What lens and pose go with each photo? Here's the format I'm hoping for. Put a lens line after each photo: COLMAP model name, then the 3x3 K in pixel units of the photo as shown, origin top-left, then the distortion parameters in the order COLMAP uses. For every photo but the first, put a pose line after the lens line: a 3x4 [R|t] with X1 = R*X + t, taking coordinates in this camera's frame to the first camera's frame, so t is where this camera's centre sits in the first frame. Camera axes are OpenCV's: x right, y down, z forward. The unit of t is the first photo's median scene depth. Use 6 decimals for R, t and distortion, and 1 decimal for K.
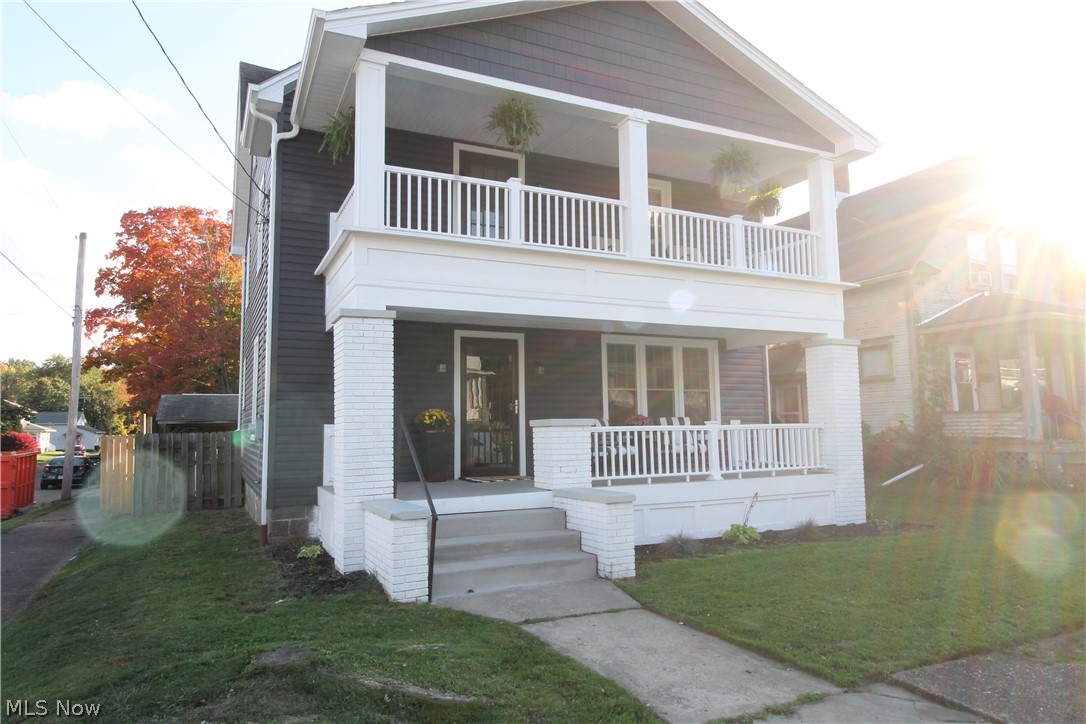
lens RADIAL K [[697.1, 0, 543.3], [0, 697.1, 362.1], [0, 0, 1]] dist [0.008172, -0.008232]
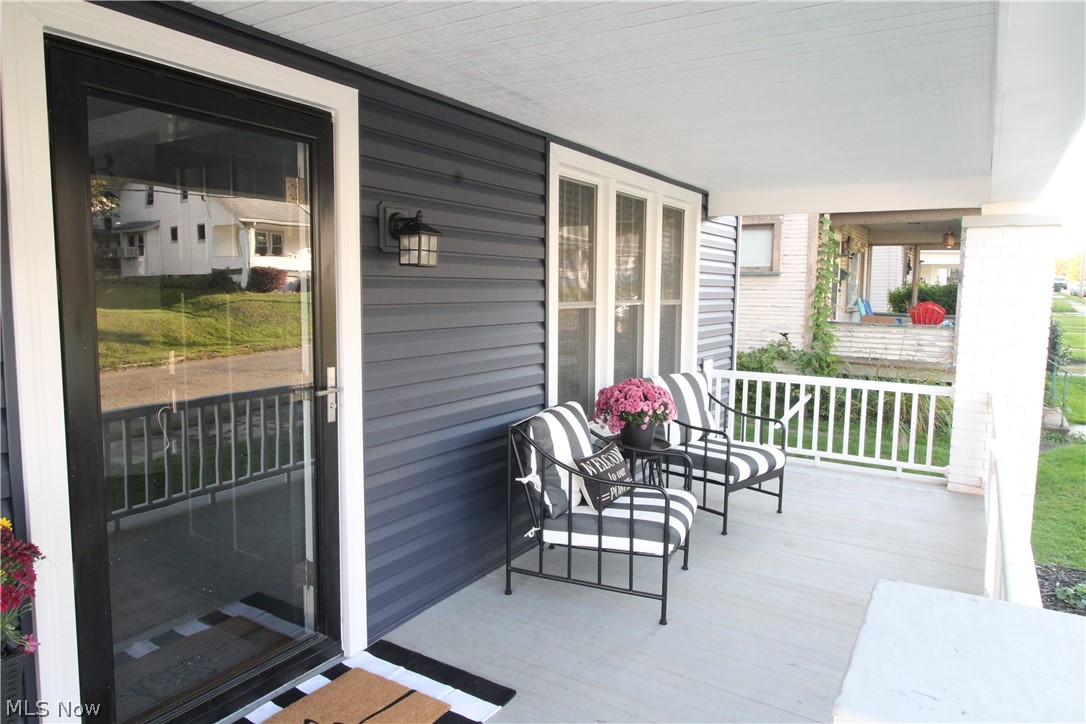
lens RADIAL K [[697.1, 0, 539.3], [0, 697.1, 355.8], [0, 0, 1]] dist [0.008172, -0.008232]
pose [[0.848630, -0.031082, 0.528073, -0.116835], [-0.070202, 0.982825, 0.170665, 0.004084], [-0.524308, -0.181903, 0.831873, 0.846138]]
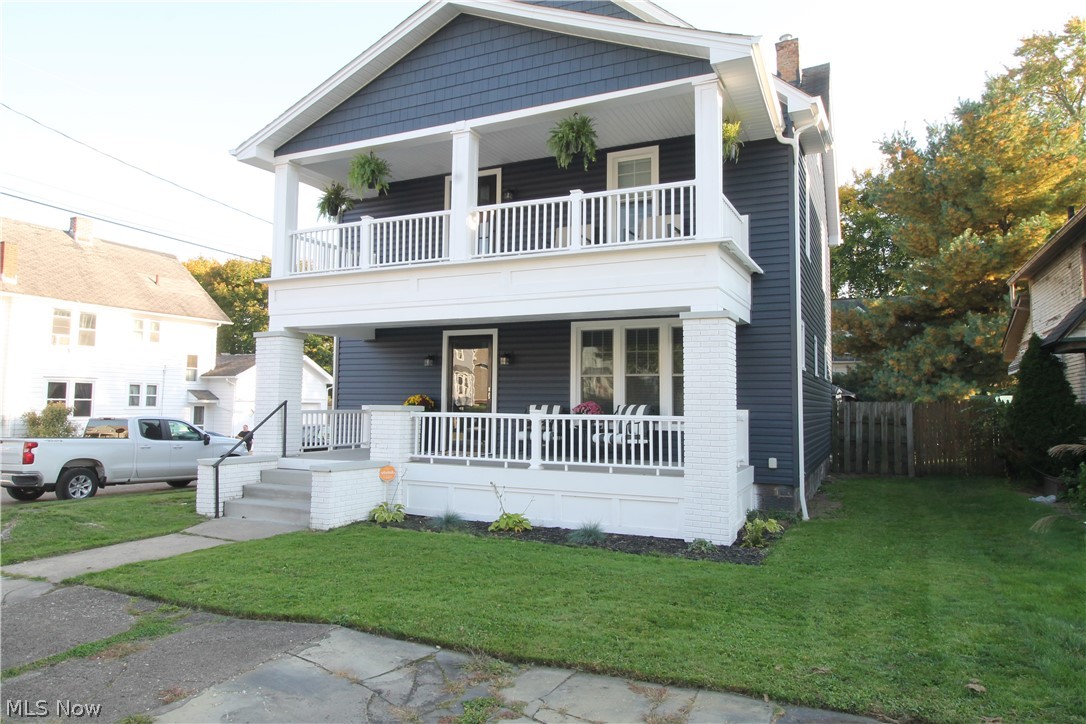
lens RADIAL K [[697.1, 0, 536.7], [0, 697.1, 362.4], [0, 0, 1]] dist [0.008172, -0.008232]
pose [[0.623026, -0.028418, -0.781685, 1.011151], [0.053181, 0.998566, 0.006084, 0.011323], [0.780391, -0.045361, 0.623644, 0.385173]]
